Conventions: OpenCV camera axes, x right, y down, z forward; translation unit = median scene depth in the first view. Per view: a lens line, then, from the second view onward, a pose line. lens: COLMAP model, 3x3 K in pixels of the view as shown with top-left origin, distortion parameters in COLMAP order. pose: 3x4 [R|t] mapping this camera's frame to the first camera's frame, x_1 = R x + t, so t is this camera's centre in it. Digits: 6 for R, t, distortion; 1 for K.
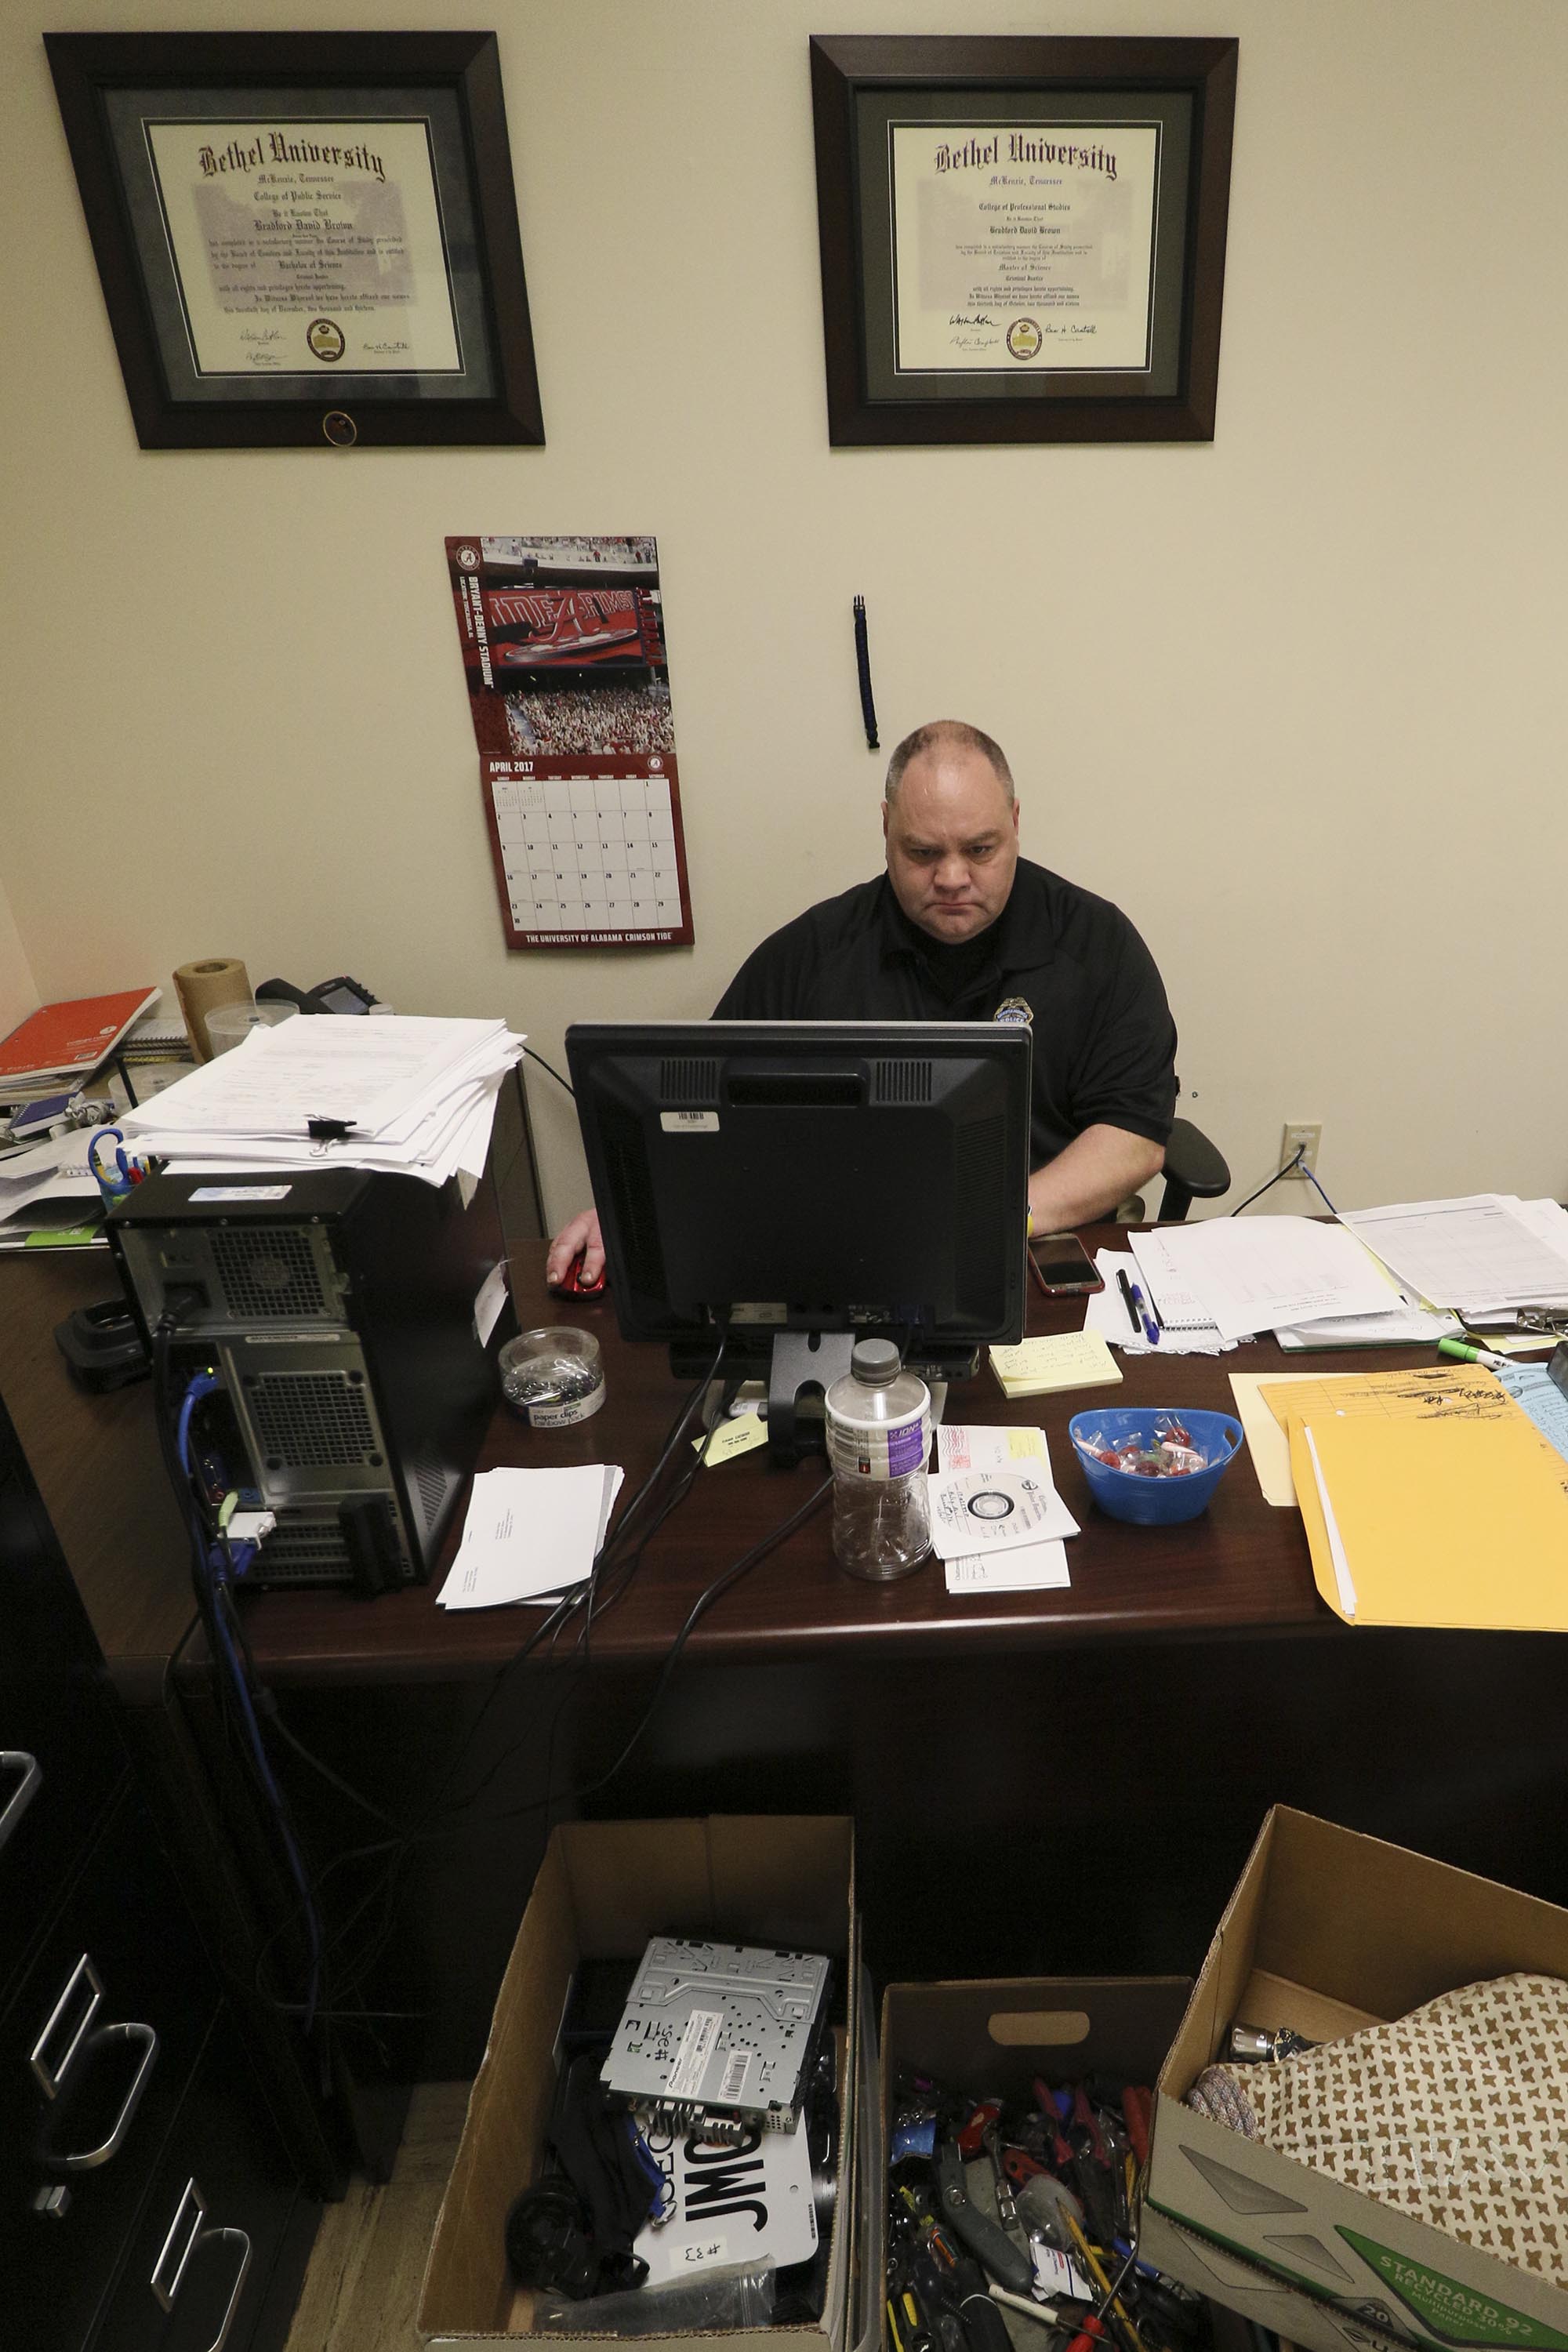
lens RADIAL K [[1216.0, 0, 863.5], [0, 1216.0, 1298.8], [0, 0, 1]] dist [-0.005940, -0.003516]
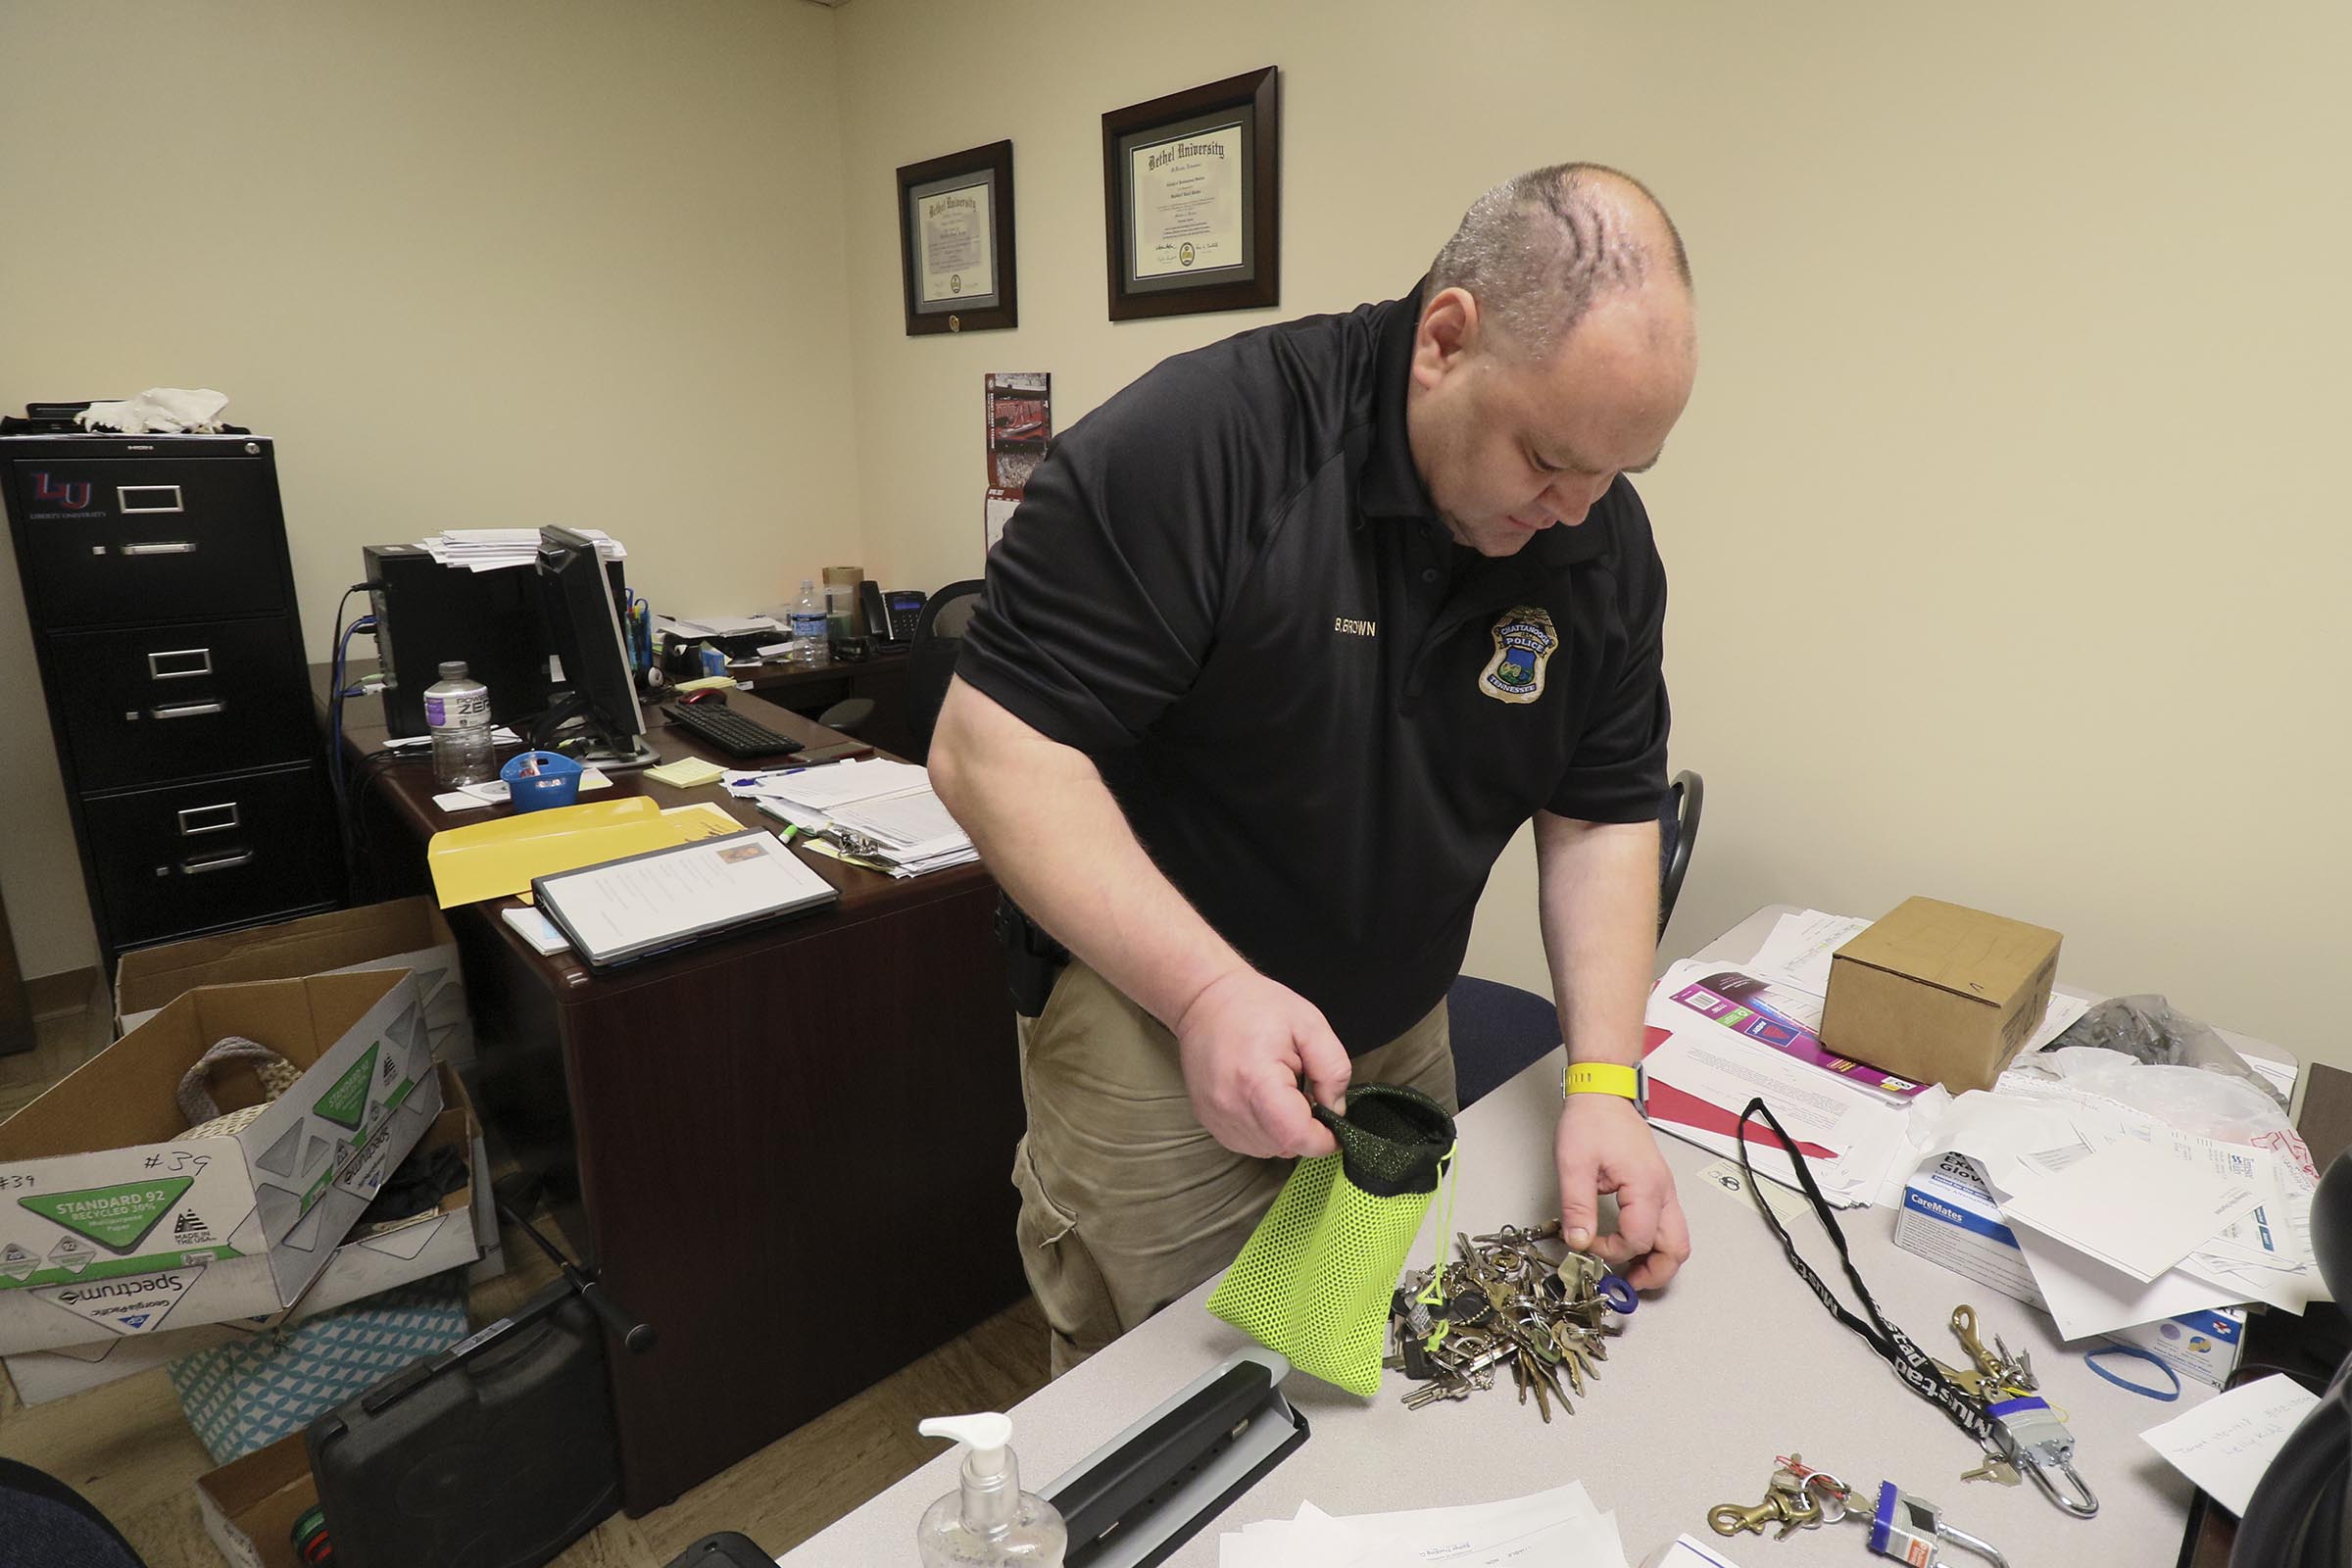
lens RADIAL K [[1156.0, 0, 1176.9], [0, 1156.0, 784.2], [0, 0, 1]] dist [0.000278, 0.000059]
pose [[0.645920, 0.246585, -0.722484, 1.350625], [-0.369815, 0.929006, -0.013553, -0.134666], [0.667850, 0.275940, 0.691255, 0.150756]]
